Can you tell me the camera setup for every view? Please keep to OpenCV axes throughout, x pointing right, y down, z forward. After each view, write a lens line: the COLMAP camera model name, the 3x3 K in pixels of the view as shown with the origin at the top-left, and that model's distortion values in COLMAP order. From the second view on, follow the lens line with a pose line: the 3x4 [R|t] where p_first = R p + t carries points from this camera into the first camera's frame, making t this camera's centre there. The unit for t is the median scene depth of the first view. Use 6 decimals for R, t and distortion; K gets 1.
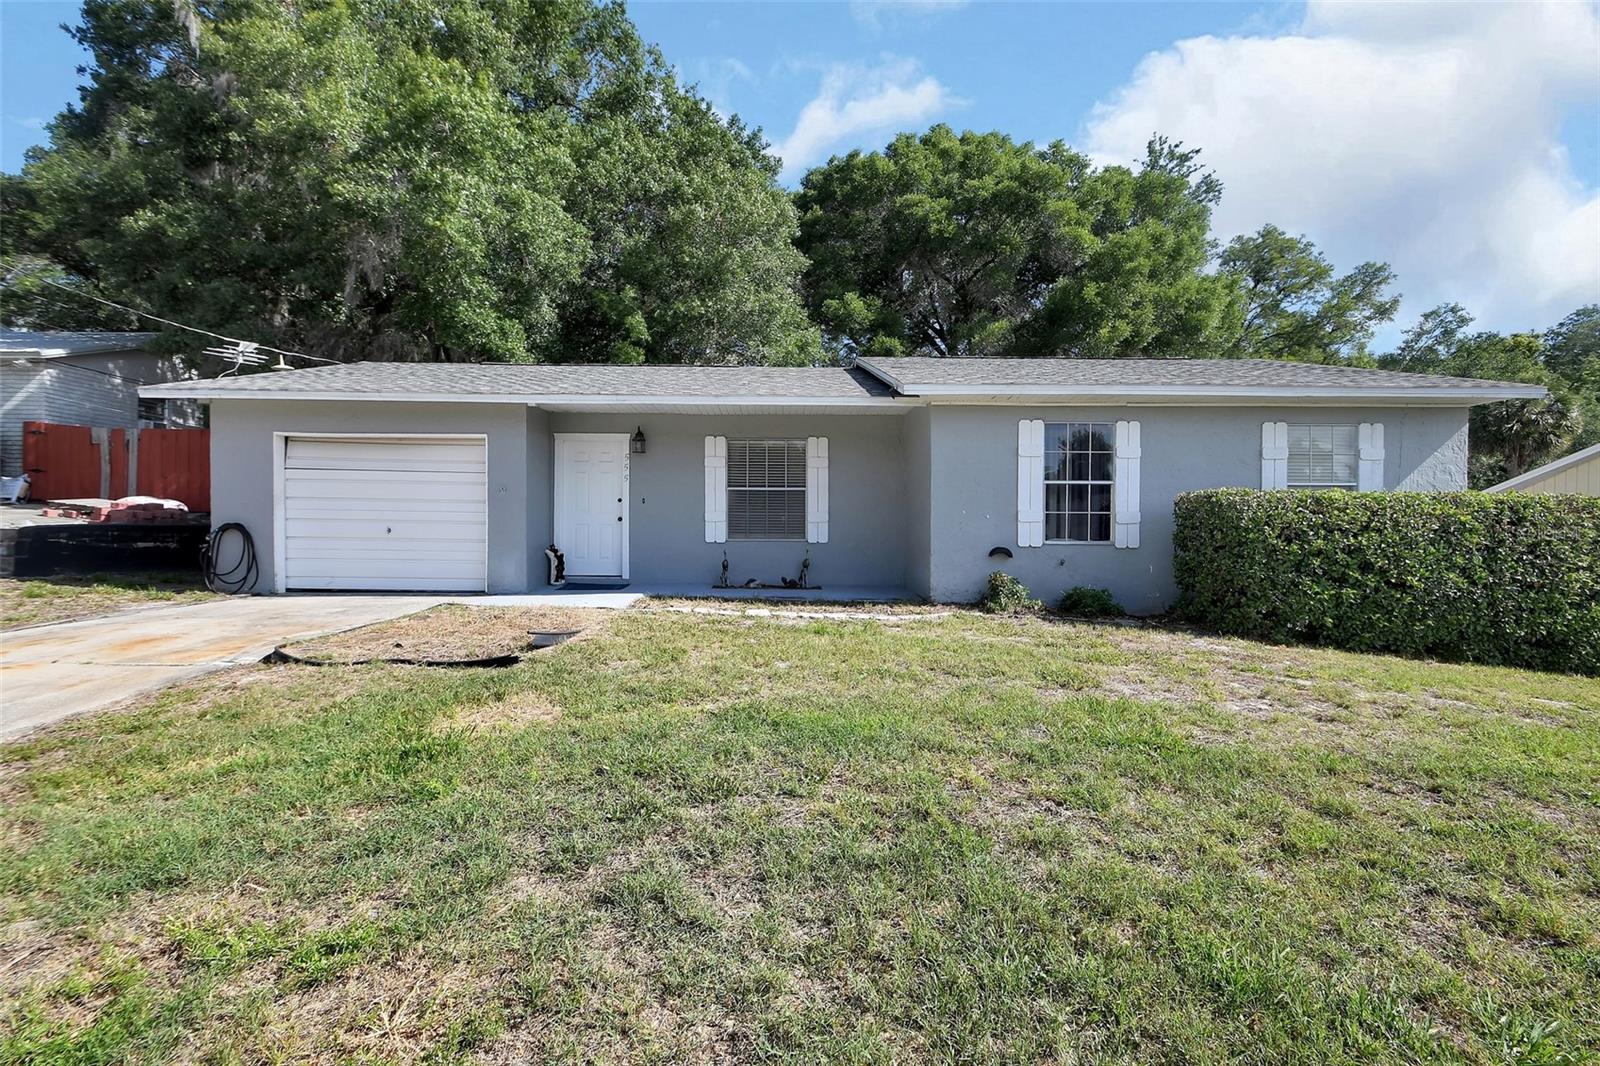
lens RADIAL K [[725.6, 0, 803.2], [0, 725.6, 518.0], [0, 0, 1]] dist [0.015546, -0.000057]
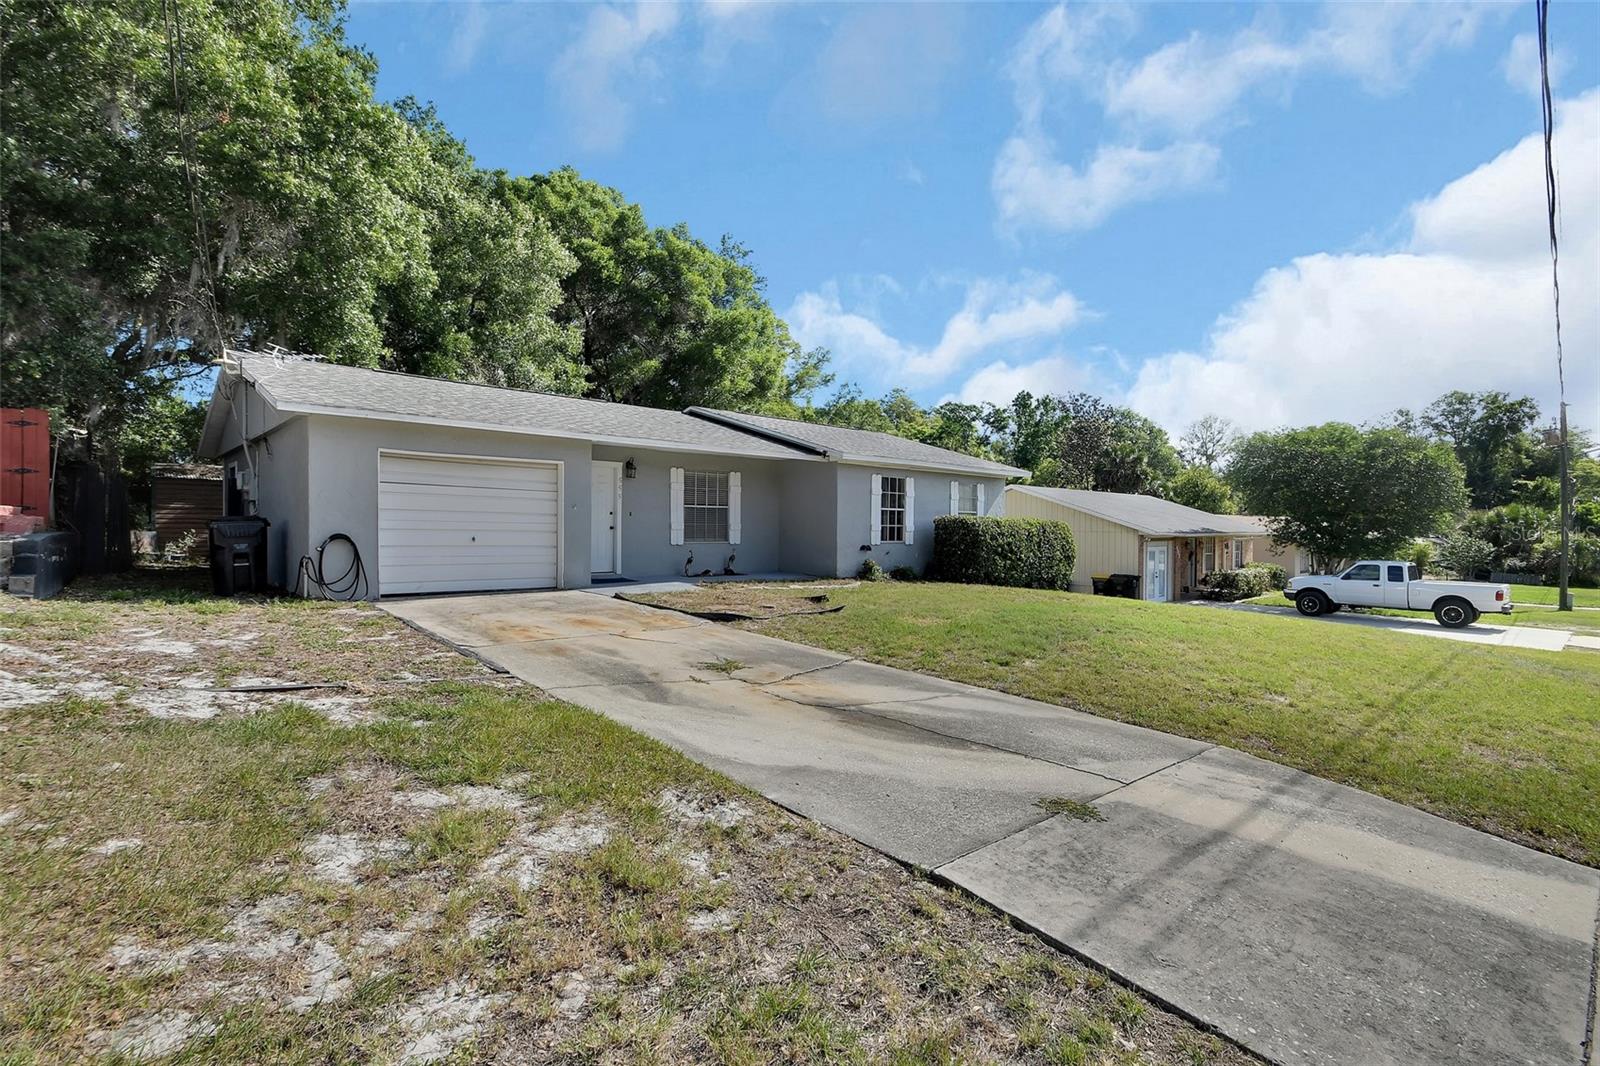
lens RADIAL K [[707.4, 0, 792.1], [0, 707.4, 519.7], [0, 0, 1]] dist [0.000404, -0.015945]
pose [[0.749504, 0.006907, 0.661964, -0.835463], [-0.014584, 0.999875, 0.006080, -0.024965], [-0.661840, -0.014211, 0.749511, -0.152301]]
